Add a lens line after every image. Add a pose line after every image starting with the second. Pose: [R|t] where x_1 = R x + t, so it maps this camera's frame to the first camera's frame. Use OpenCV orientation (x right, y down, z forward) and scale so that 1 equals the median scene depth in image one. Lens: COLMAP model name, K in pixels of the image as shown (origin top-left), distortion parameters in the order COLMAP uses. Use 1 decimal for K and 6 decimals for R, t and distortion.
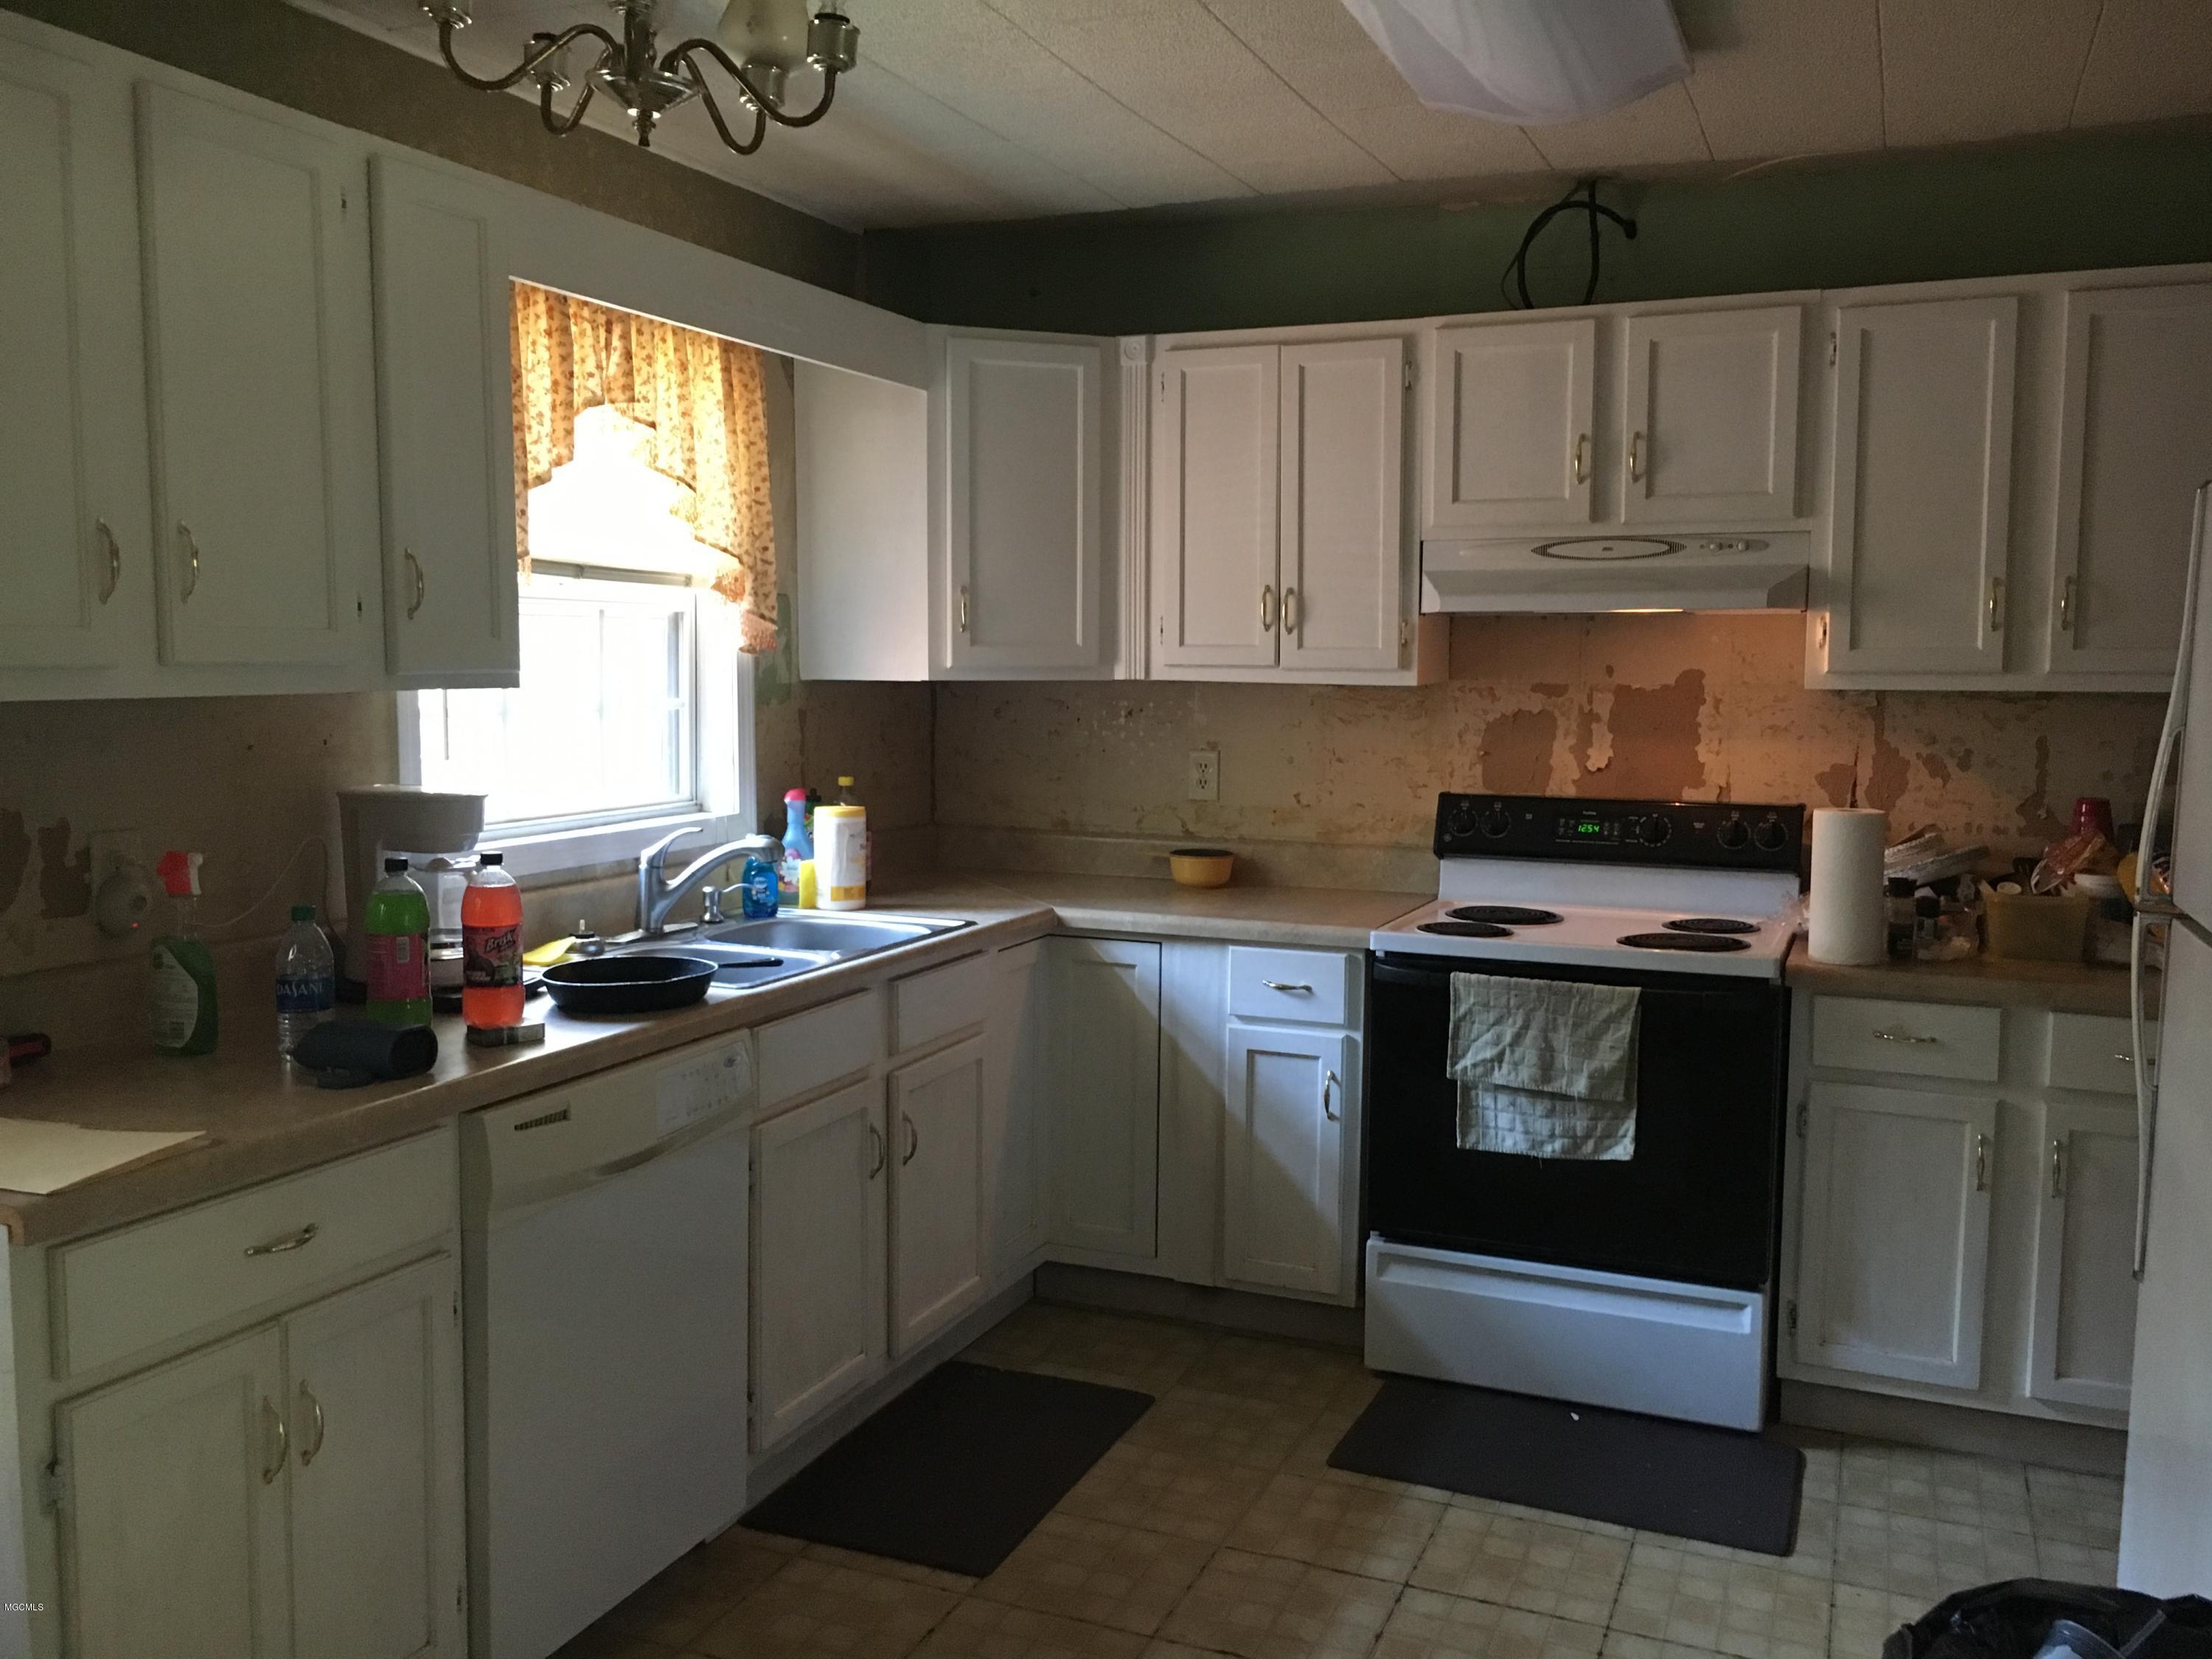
lens RADIAL K [[1885.9, 0, 1106.0], [0, 1885.9, 829.5], [0, 0, 1]] dist [0.067187, -0.083300]
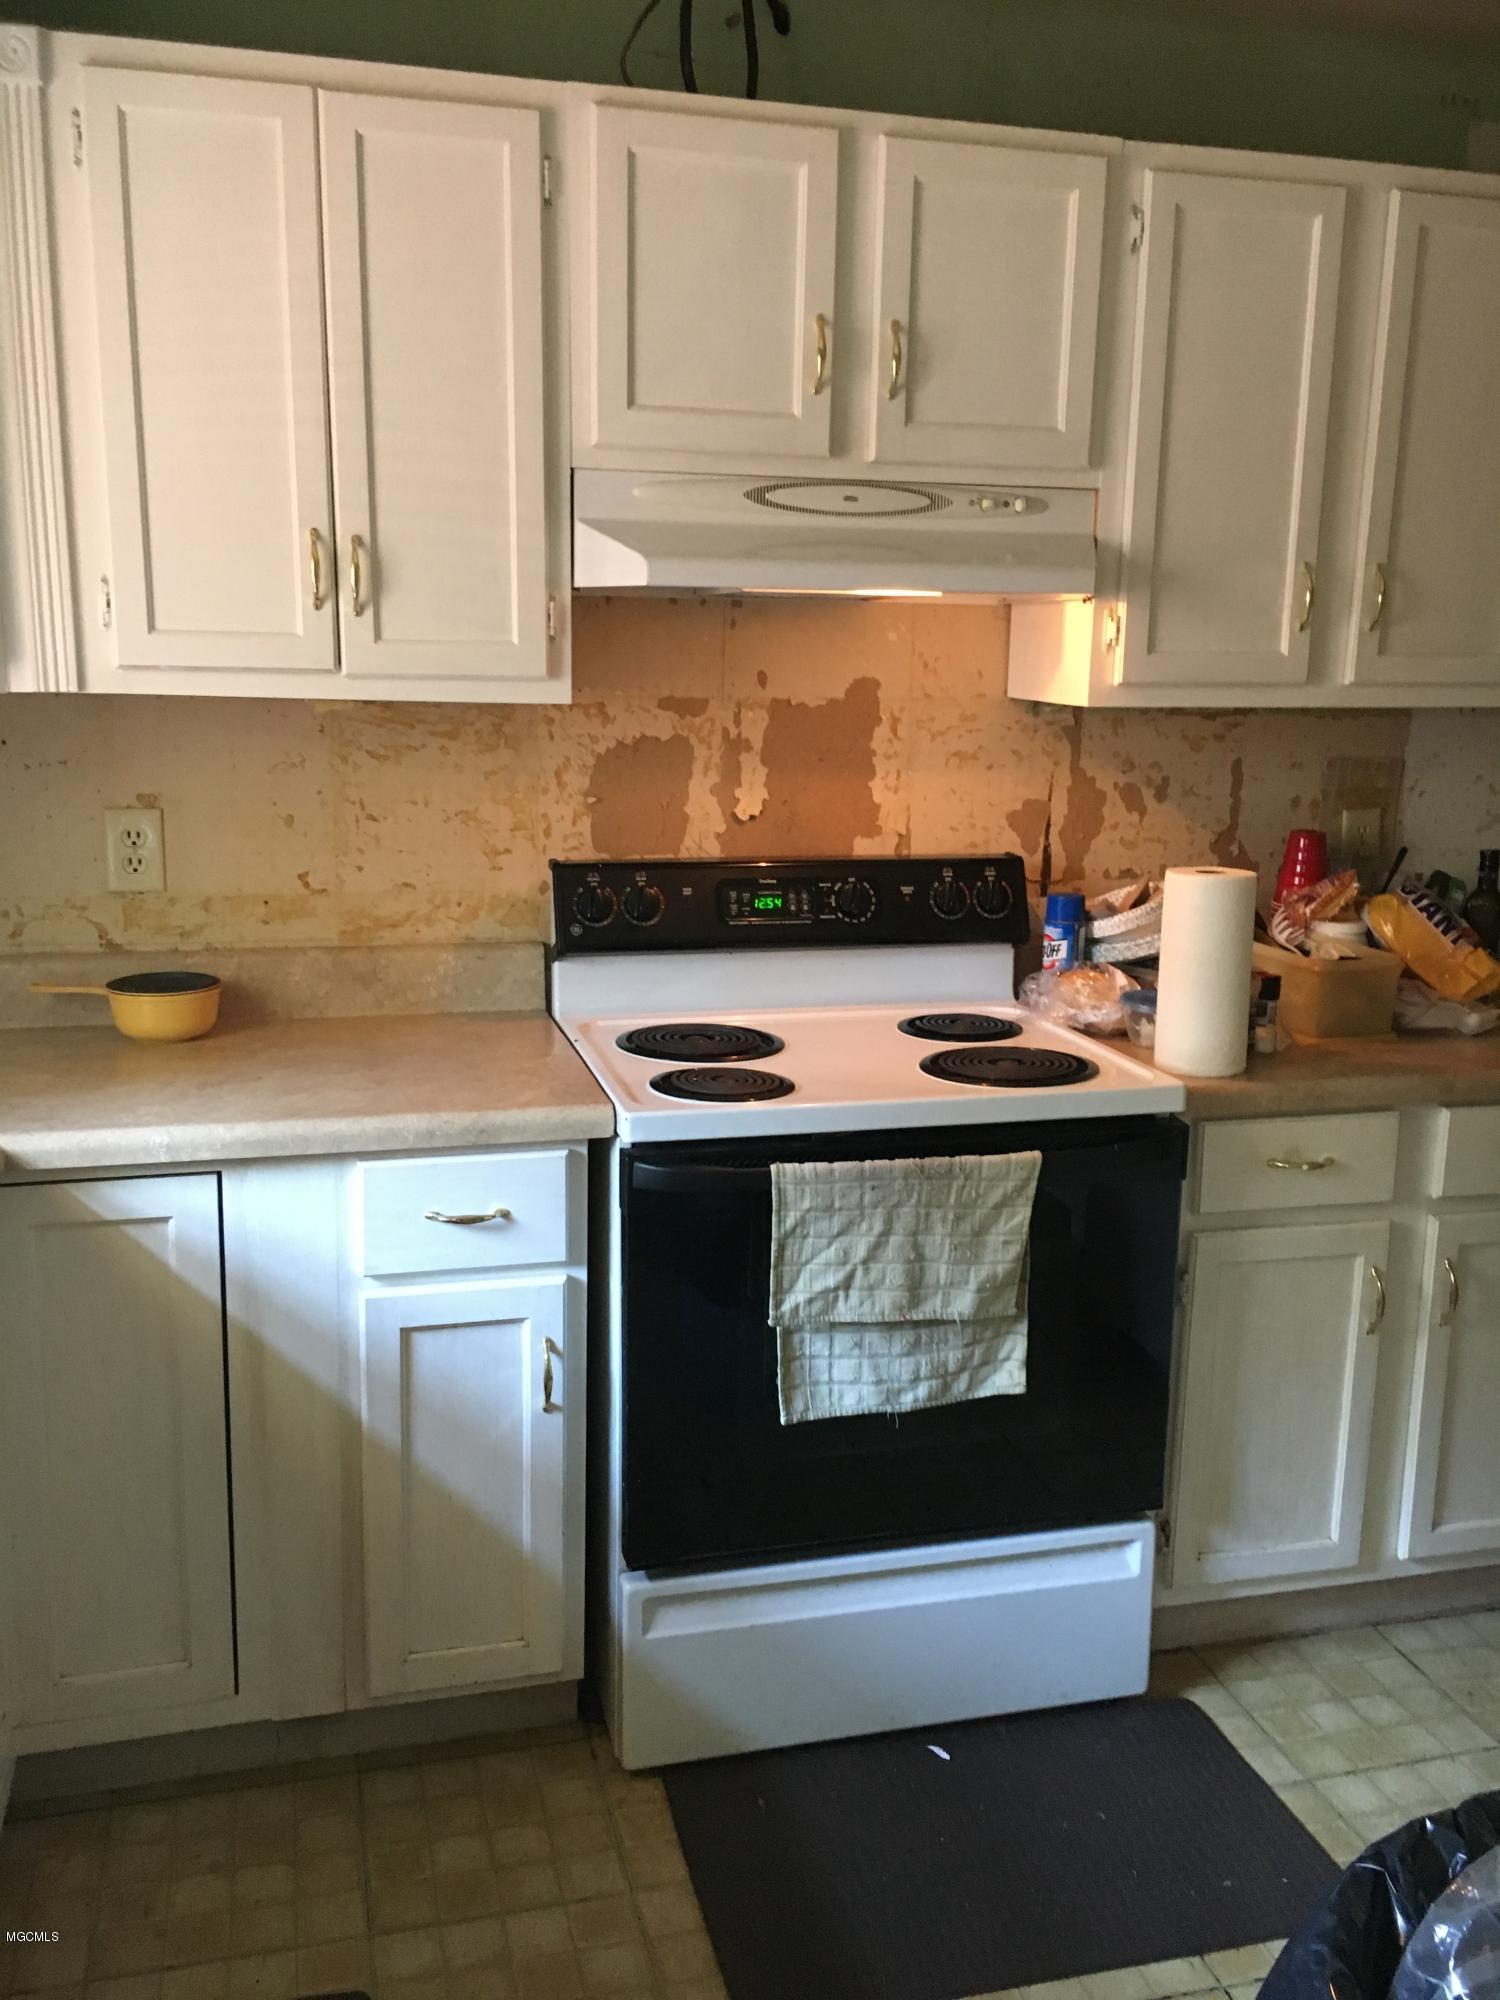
lens RADIAL K [[1705.1, 0, 750.0], [0, 1705.1, 1000.0], [0, 0, 1]] dist [0.067187, -0.083300]
pose [[0.789964, -0.115199, 0.602235, -0.151922], [0.046377, 0.990604, 0.128655, -0.050330], [-0.611397, -0.073703, 0.787884, 0.520244]]
